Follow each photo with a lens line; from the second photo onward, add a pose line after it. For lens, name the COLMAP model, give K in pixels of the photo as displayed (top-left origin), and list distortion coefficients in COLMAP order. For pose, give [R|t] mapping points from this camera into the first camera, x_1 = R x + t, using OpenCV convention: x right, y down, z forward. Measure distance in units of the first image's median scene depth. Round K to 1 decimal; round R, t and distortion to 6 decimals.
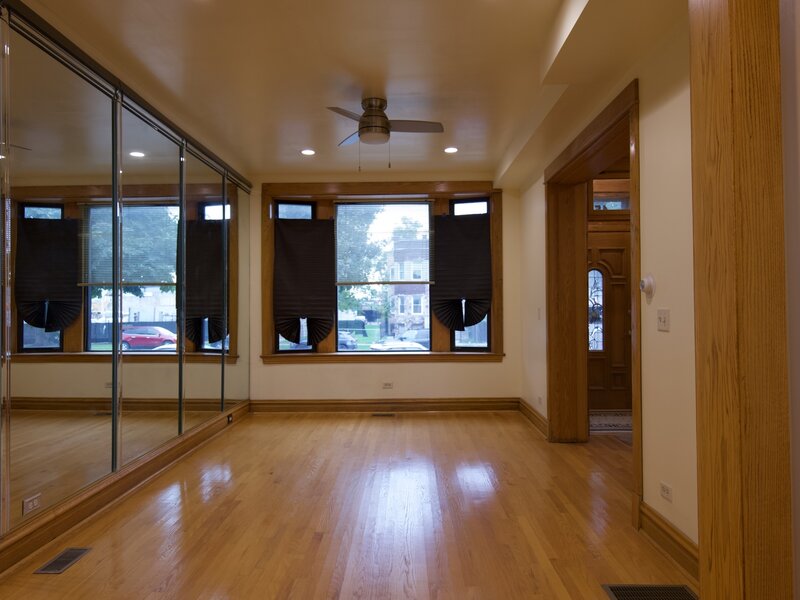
lens RADIAL K [[565.3, 0, 401.6], [0, 565.3, 297.4], [0, 0, 1]] dist [0.021051, 0.008999]
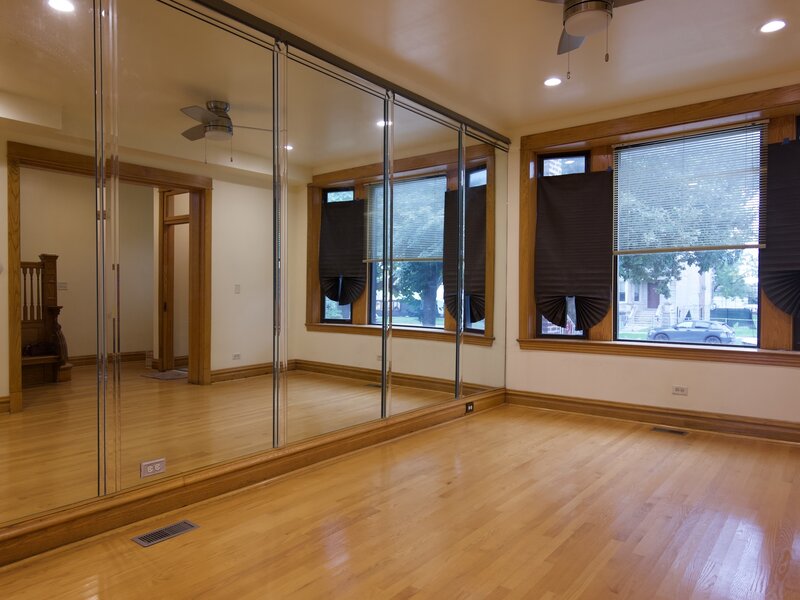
lens RADIAL K [[565.3, 0, 394.1], [0, 565.3, 299.9], [0, 0, 1]] dist [0.021051, 0.008999]
pose [[0.800697, 0.019577, -0.598750, 0.112600], [-0.001283, 0.999520, 0.030966, 0.017126], [0.599068, -0.024026, 0.800337, 0.197924]]
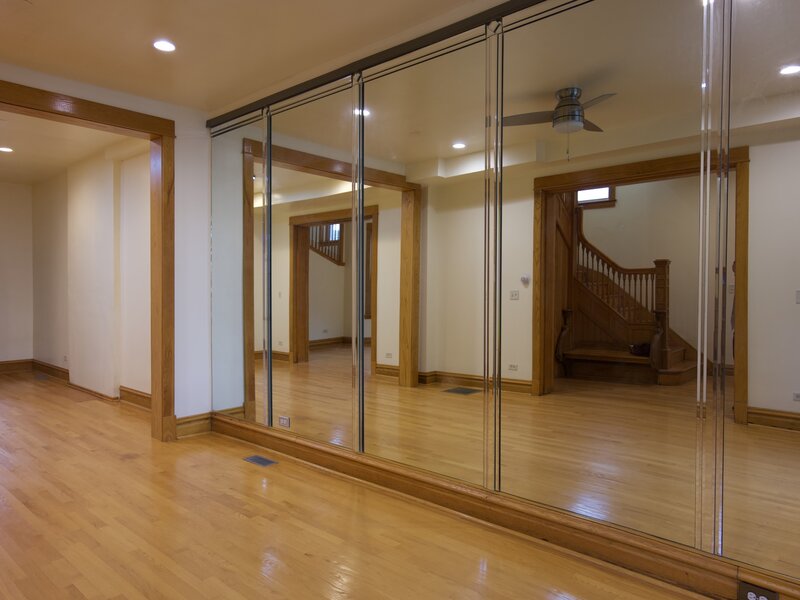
lens RADIAL K [[565.3, 0, 393.7], [0, 565.3, 299.8], [0, 0, 1]] dist [0.021051, 0.008999]
pose [[-0.661842, 0.035910, -0.748783, 0.113275], [0.025375, 0.999353, 0.025498, 0.003461], [0.749214, -0.002125, -0.662324, 0.925129]]
